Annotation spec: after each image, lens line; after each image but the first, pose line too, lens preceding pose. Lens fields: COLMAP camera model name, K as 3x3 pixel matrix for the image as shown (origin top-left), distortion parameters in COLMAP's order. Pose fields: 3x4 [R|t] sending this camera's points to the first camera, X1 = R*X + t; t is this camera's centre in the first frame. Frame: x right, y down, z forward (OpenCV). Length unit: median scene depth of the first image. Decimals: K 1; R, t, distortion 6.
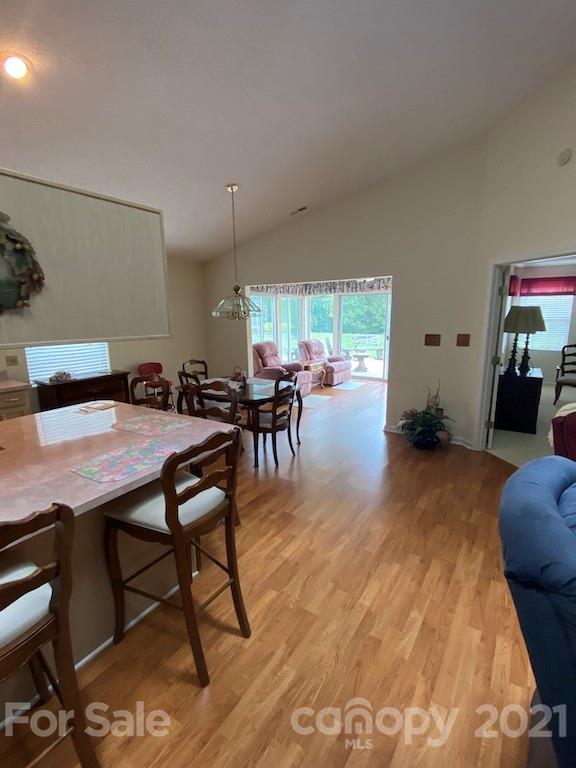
lens RADIAL K [[362.4, 0, 285.3], [0, 362.4, 383.0], [0, 0, 1]] dist [0.000785, -0.000171]
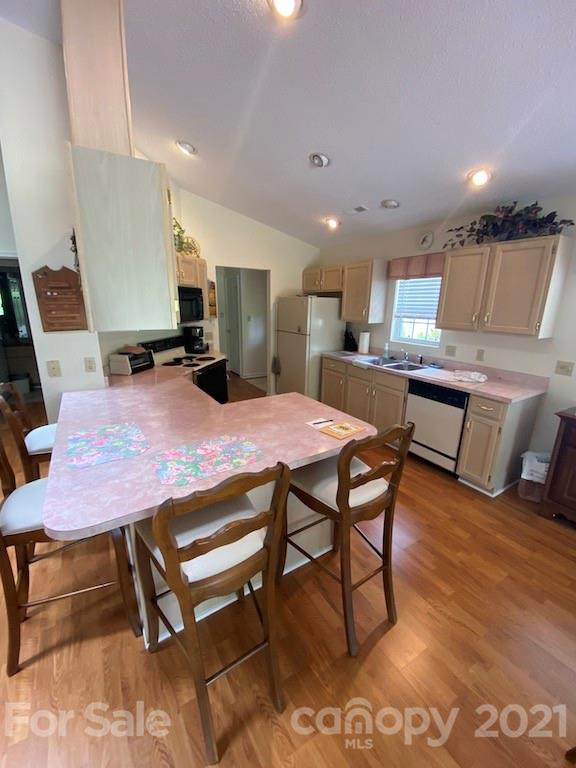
lens RADIAL K [[311.7, 0, 289.6], [0, 311.7, 381.3], [0, 0, 1]] dist [-0.007485, -0.000789]
pose [[-0.406730, 0.238952, -0.881744, 0.100318], [-0.184966, 0.923655, 0.335631, -0.332396], [0.894627, 0.299604, -0.331481, 1.639383]]
